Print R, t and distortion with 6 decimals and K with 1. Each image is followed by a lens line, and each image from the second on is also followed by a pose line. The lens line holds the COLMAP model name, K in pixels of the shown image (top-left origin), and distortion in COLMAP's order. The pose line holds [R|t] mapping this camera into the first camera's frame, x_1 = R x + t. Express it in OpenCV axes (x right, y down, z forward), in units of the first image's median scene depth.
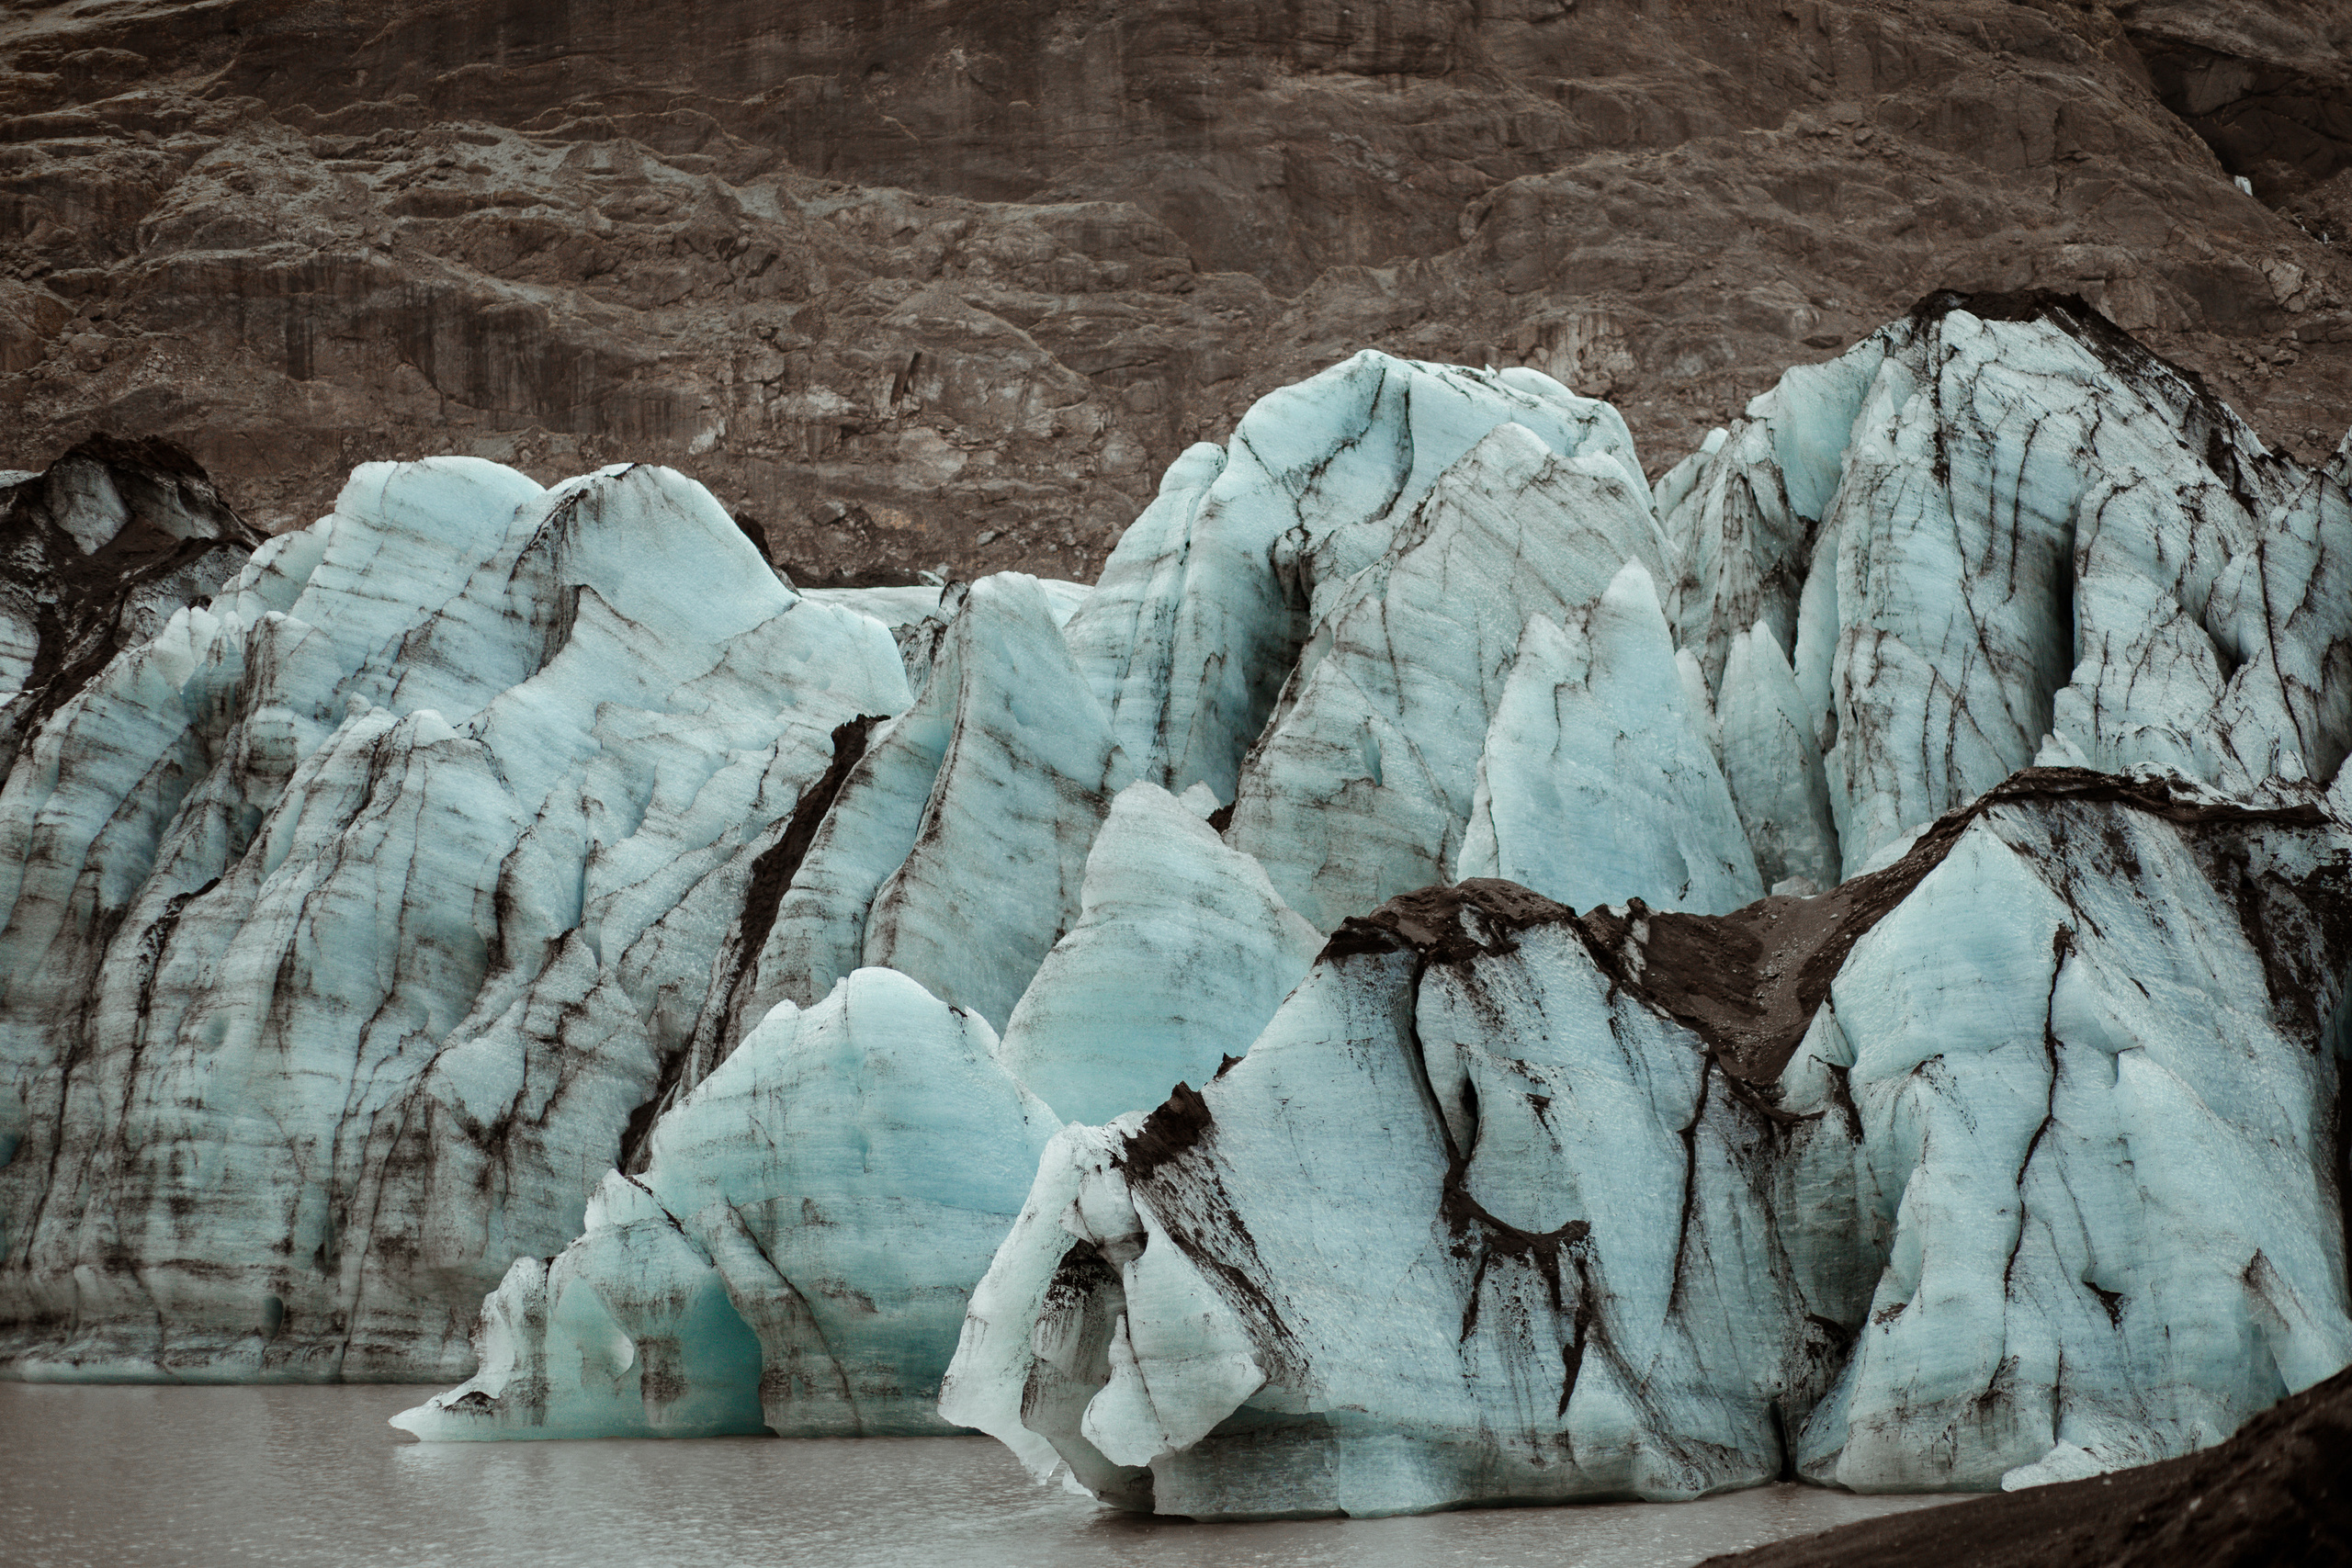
lens RADIAL K [[5653.9, 0, 1113.5], [0, 5653.9, 786.9], [0, 0, 1]] dist [-0.112760, -0.841646]
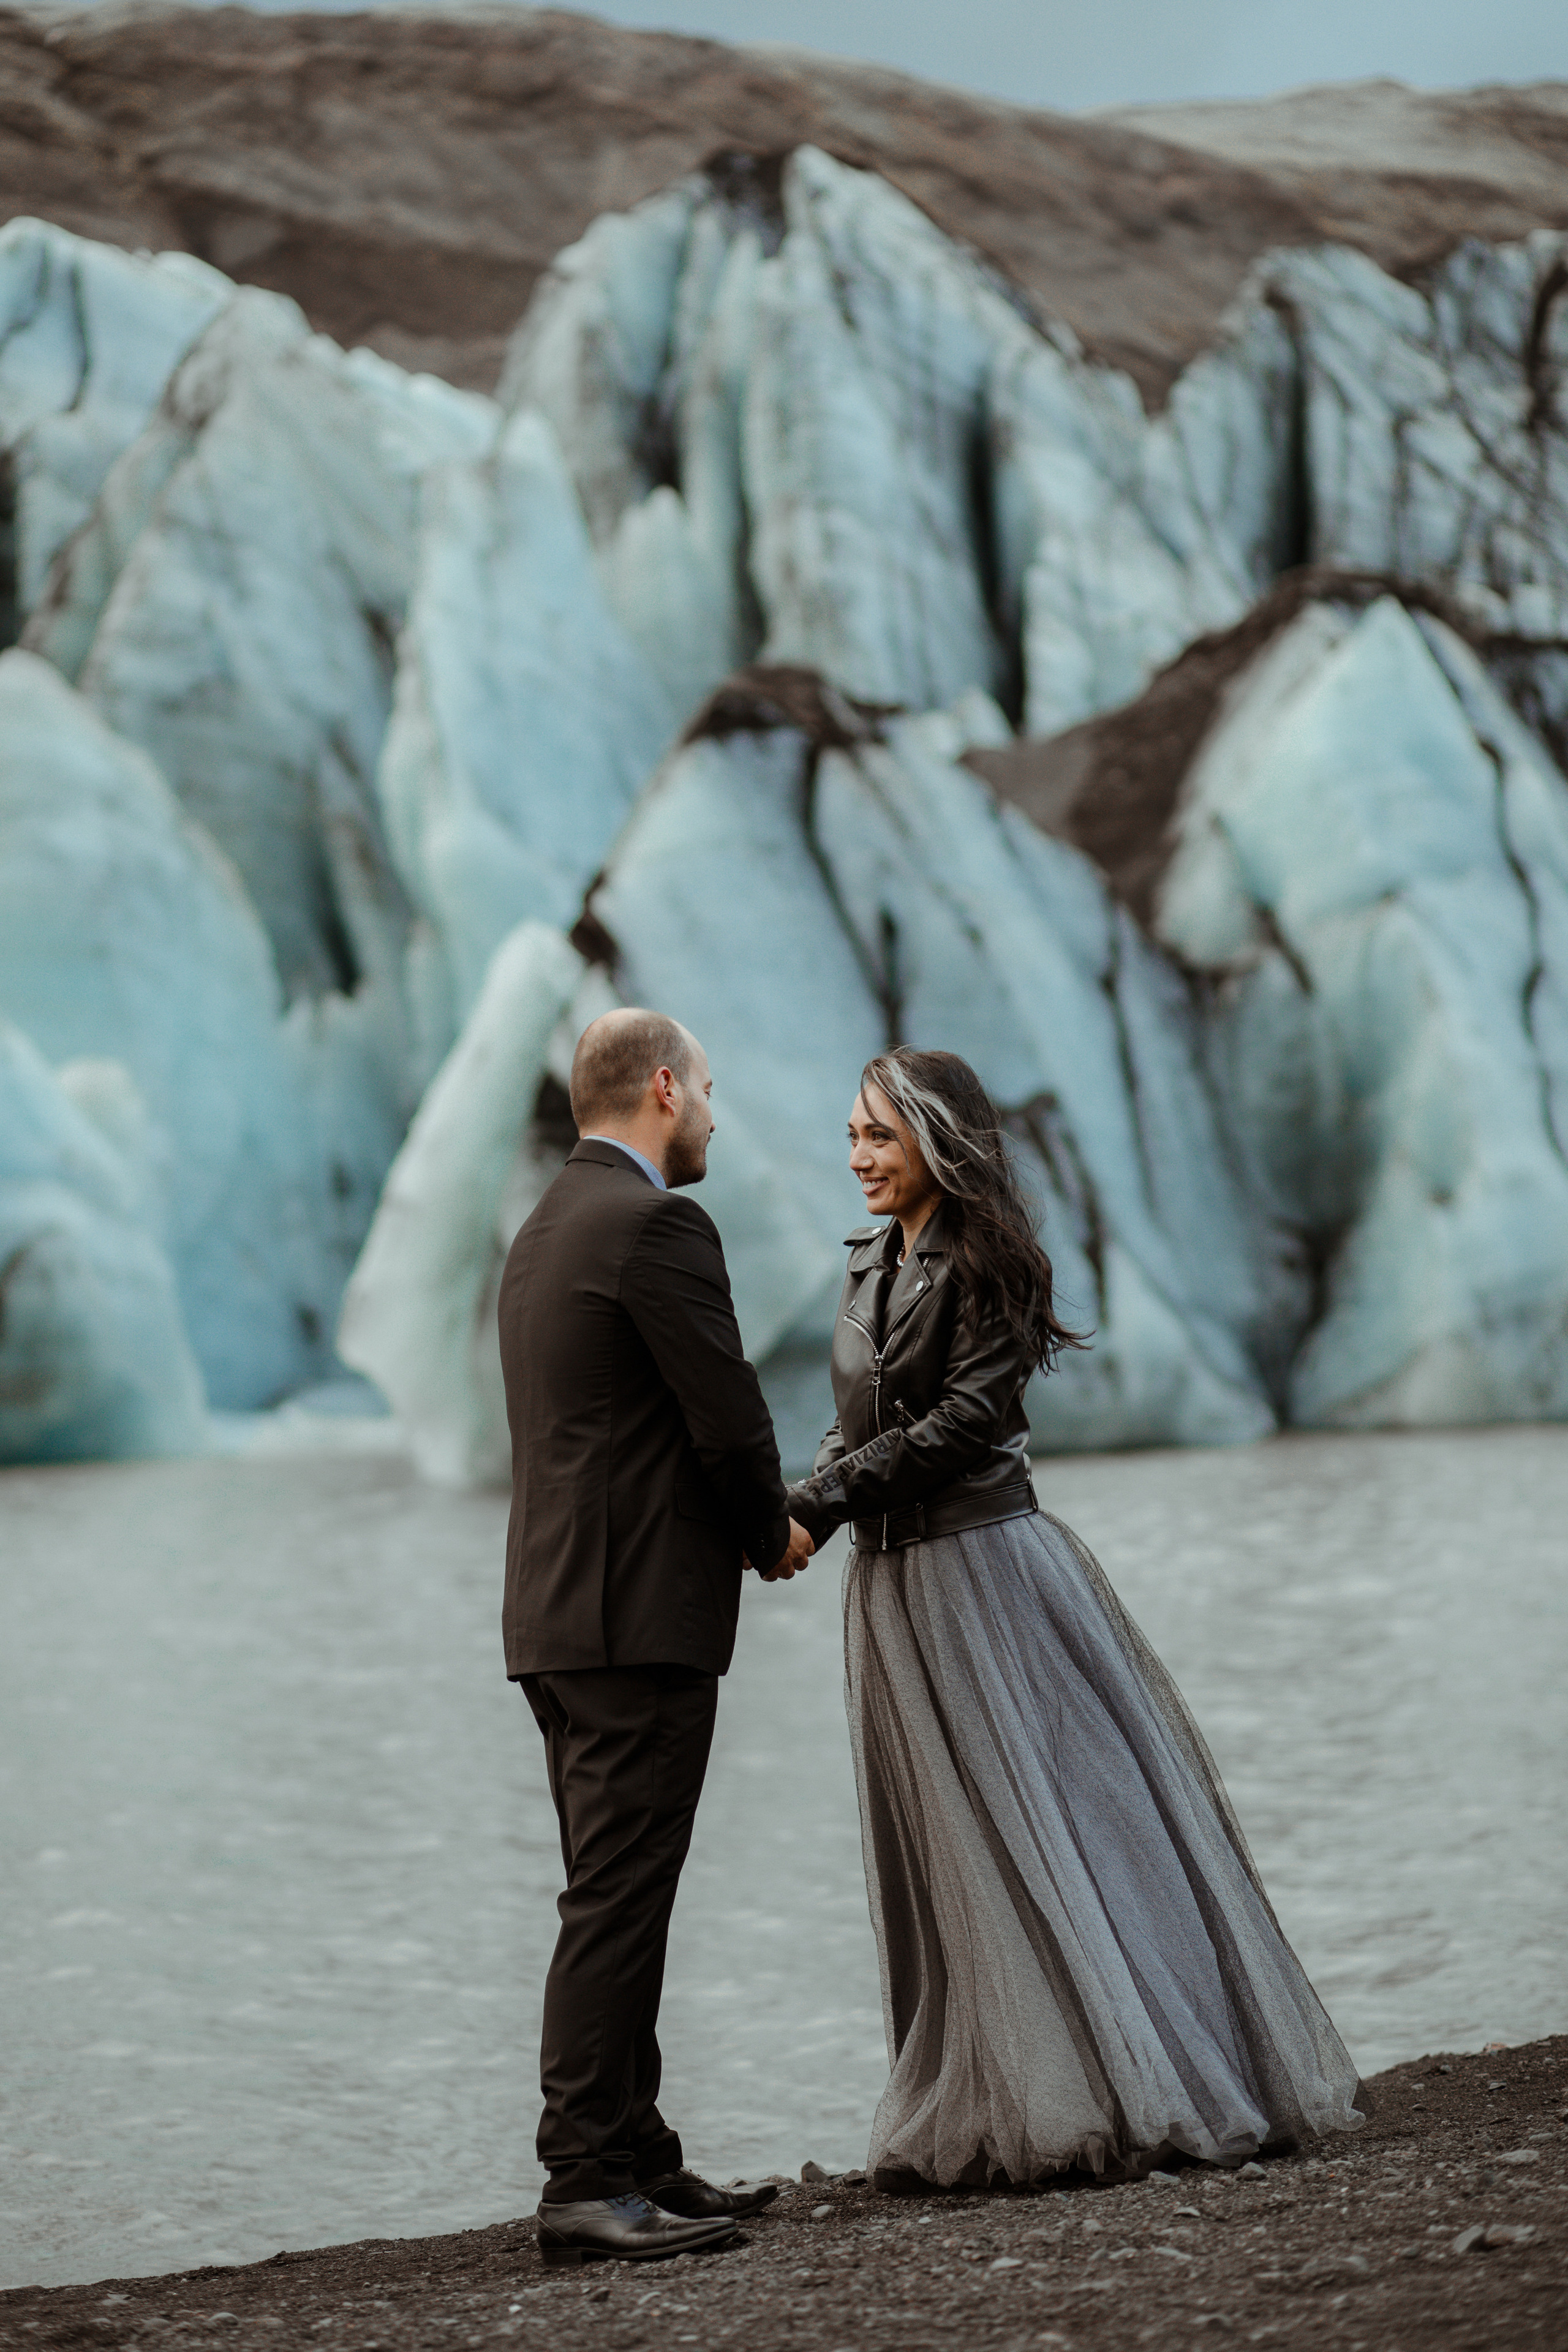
lens RADIAL K [[5917.9, 0, 780.8], [0, 5917.9, 1173.5], [0, 0, 1]] dist [-0.083152, -0.978769]
pose [[0.956365, -0.026912, 0.290932, -0.118006], [0.018834, 0.999356, 0.030529, 0.042362], [-0.291567, -0.023717, 0.956256, 0.174875]]
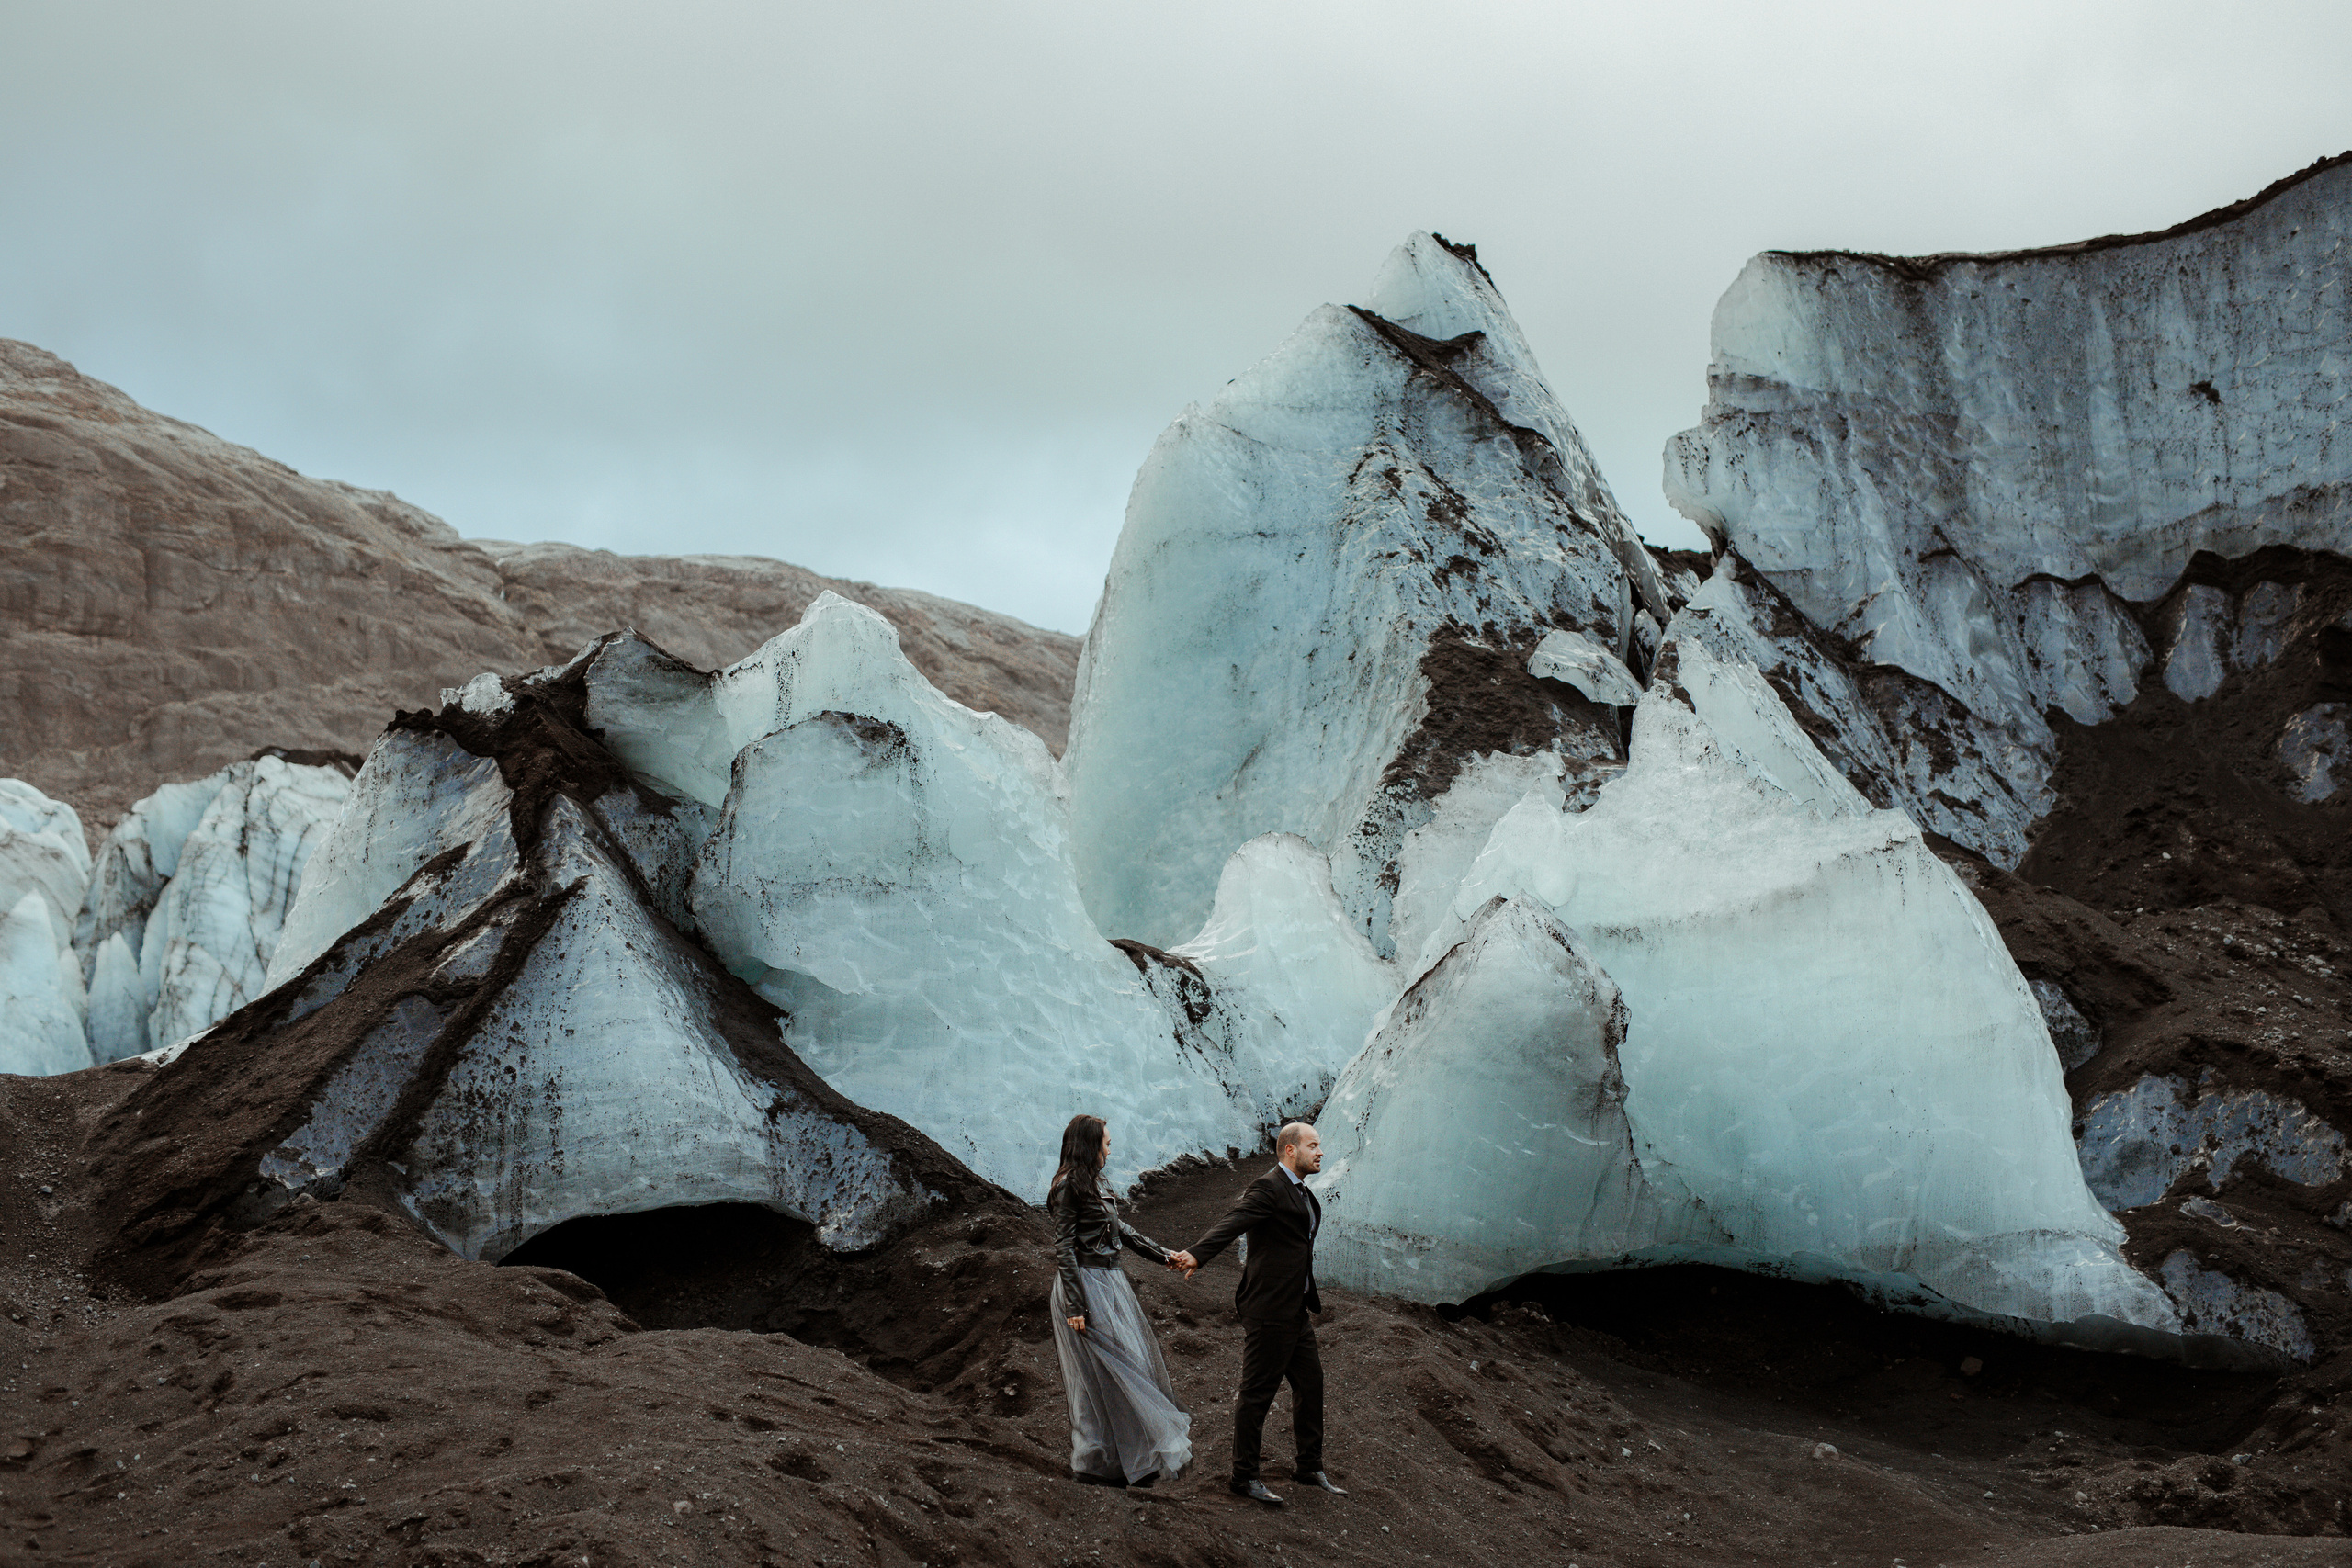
lens RADIAL K [[3243.7, 0, 1175.1], [0, 3243.7, 787.6], [0, 0, 1]] dist [-0.011178, 0.072888]
pose [[0.931209, 0.065879, 0.358483, 0.059498], [-0.032676, 0.994659, -0.097909, 0.010274], [-0.363019, 0.079460, 0.928388, 0.013951]]
